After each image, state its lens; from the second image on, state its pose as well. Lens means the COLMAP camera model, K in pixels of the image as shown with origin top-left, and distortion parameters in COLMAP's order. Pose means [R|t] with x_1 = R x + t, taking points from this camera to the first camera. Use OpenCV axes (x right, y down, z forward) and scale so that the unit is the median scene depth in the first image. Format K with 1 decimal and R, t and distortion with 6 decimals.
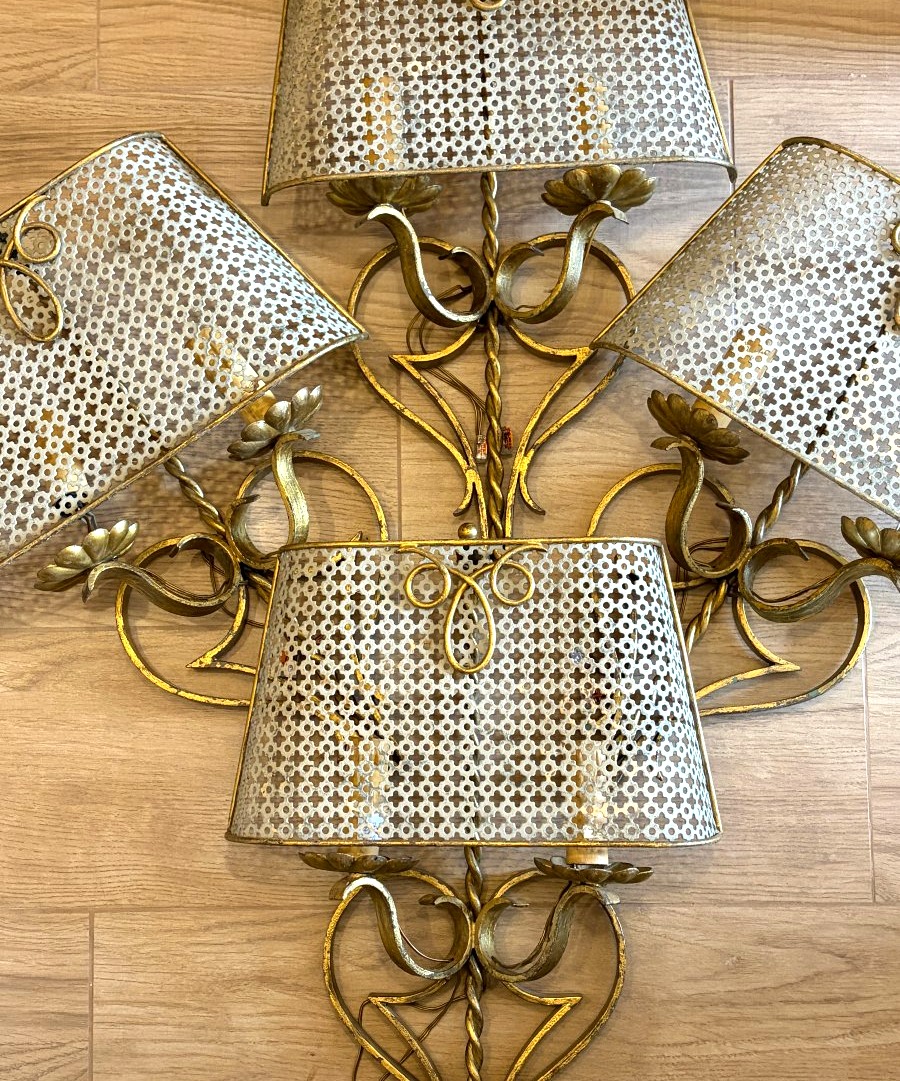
lens RADIAL K [[1566.9, 0, 442.6], [0, 1566.9, 543.6], [0, 0, 1]] dist [0.083912, 0.000000]
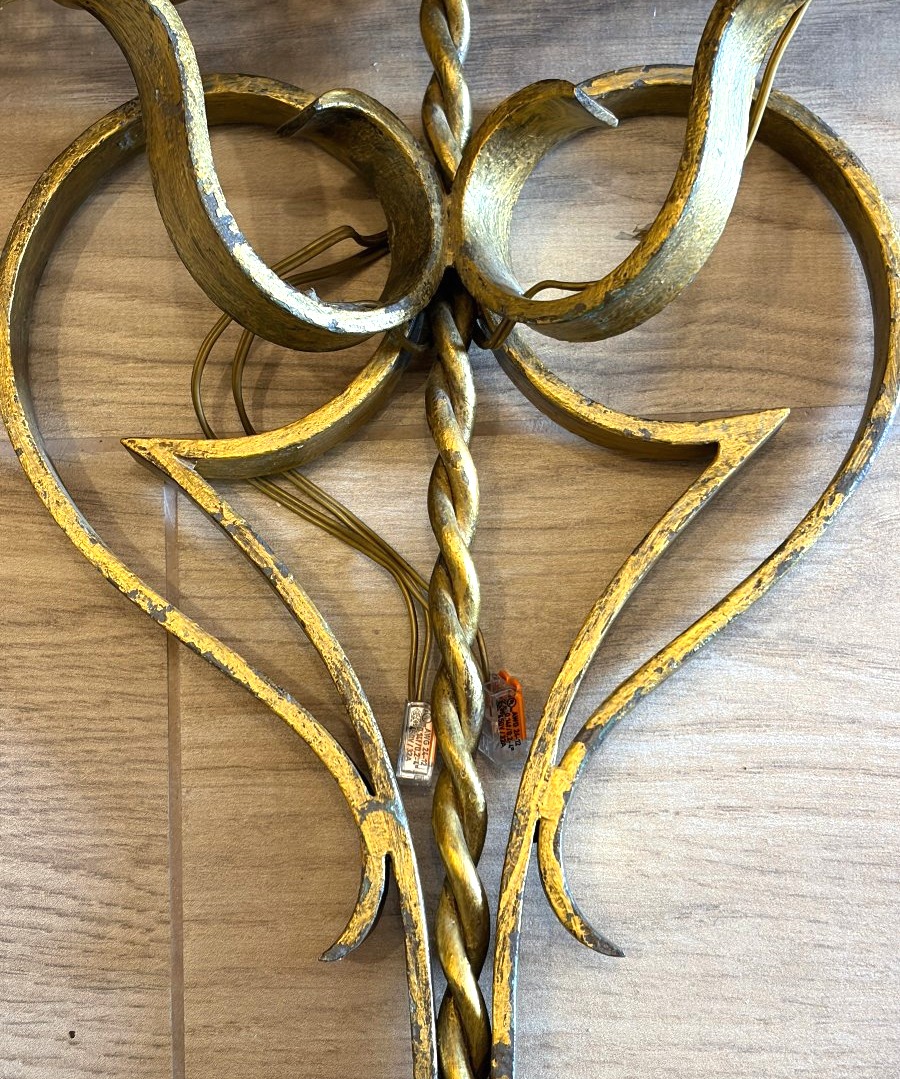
lens RADIAL K [[1900.7, 0, 449.4], [0, 1900.7, 536.6], [0, 0, 1]] dist [0.160323, 0.000000]
pose [[0.999961, 0.000943, 0.008751, 0.028354], [-0.000294, 0.997271, -0.073821, -0.073475], [-0.008796, 0.073815, 0.997233, 0.627626]]
